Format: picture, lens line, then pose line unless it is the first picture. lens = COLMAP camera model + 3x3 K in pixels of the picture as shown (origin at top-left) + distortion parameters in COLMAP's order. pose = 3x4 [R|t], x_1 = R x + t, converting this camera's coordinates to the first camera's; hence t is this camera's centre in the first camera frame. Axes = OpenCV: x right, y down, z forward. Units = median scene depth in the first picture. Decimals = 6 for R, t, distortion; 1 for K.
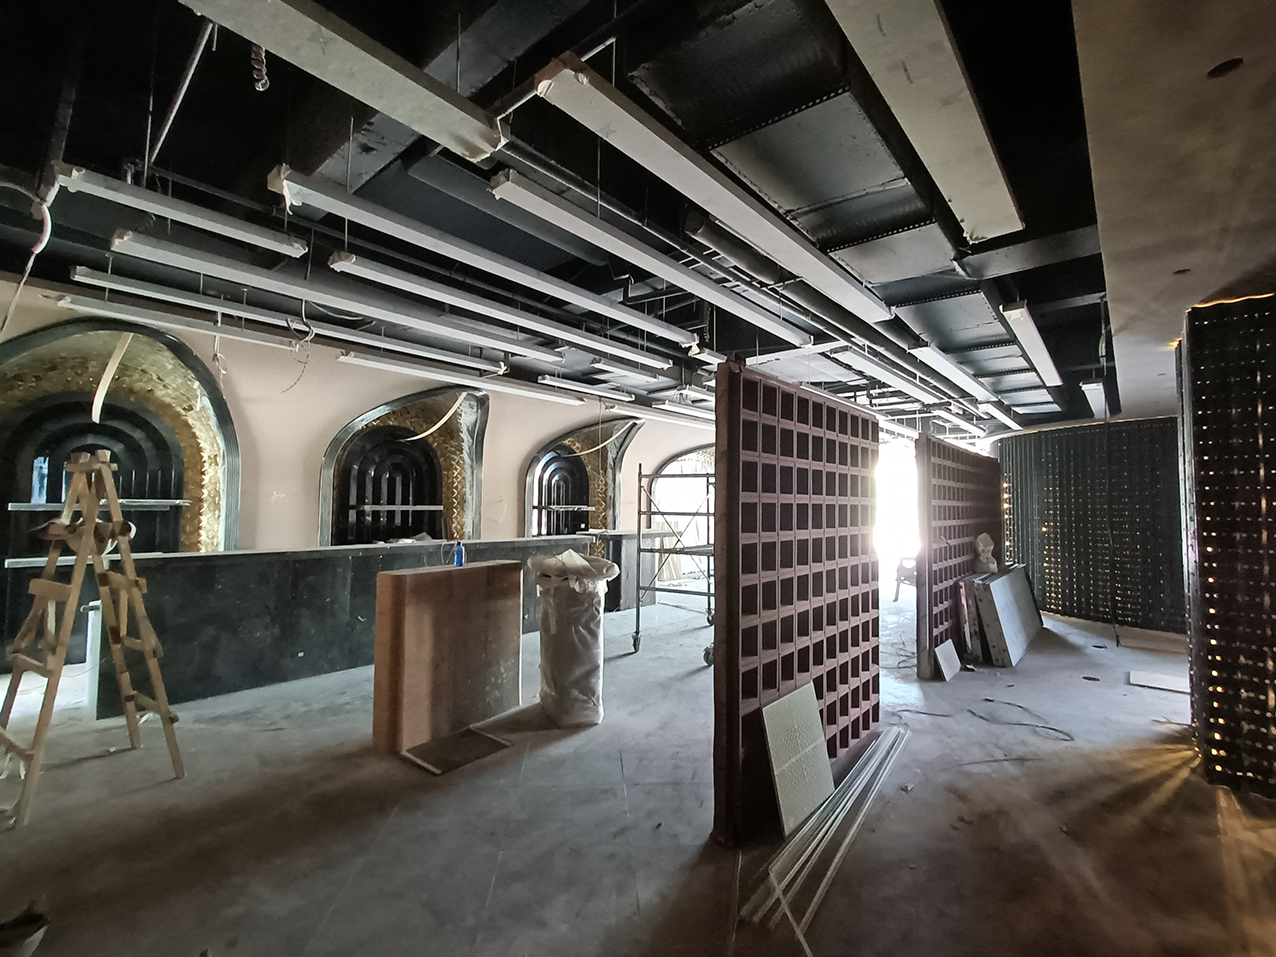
lens RADIAL K [[580.3, 0, 640.5], [0, 580.3, 484.8], [0, 0, 1]] dist [-0.000818, -0.000581]
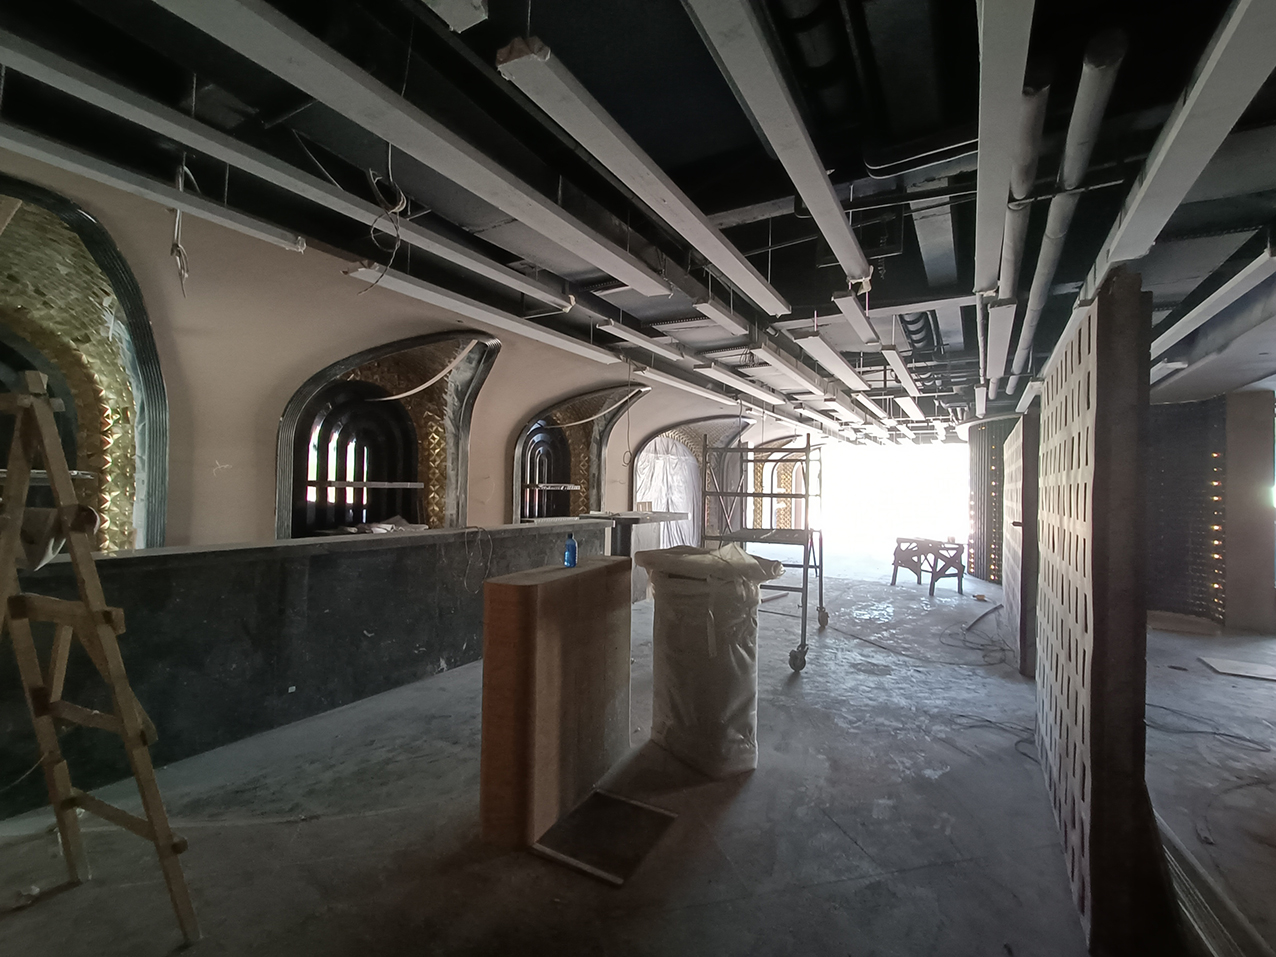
lens RADIAL K [[580.3, 0, 640.5], [0, 580.3, 484.8], [0, 0, 1]] dist [-0.000818, -0.000581]
pose [[0.984226, 0.009377, 0.176668, -0.244261], [-0.015602, 0.999304, 0.033876, 0.008823], [-0.176227, -0.036098, 0.983687, 0.193628]]
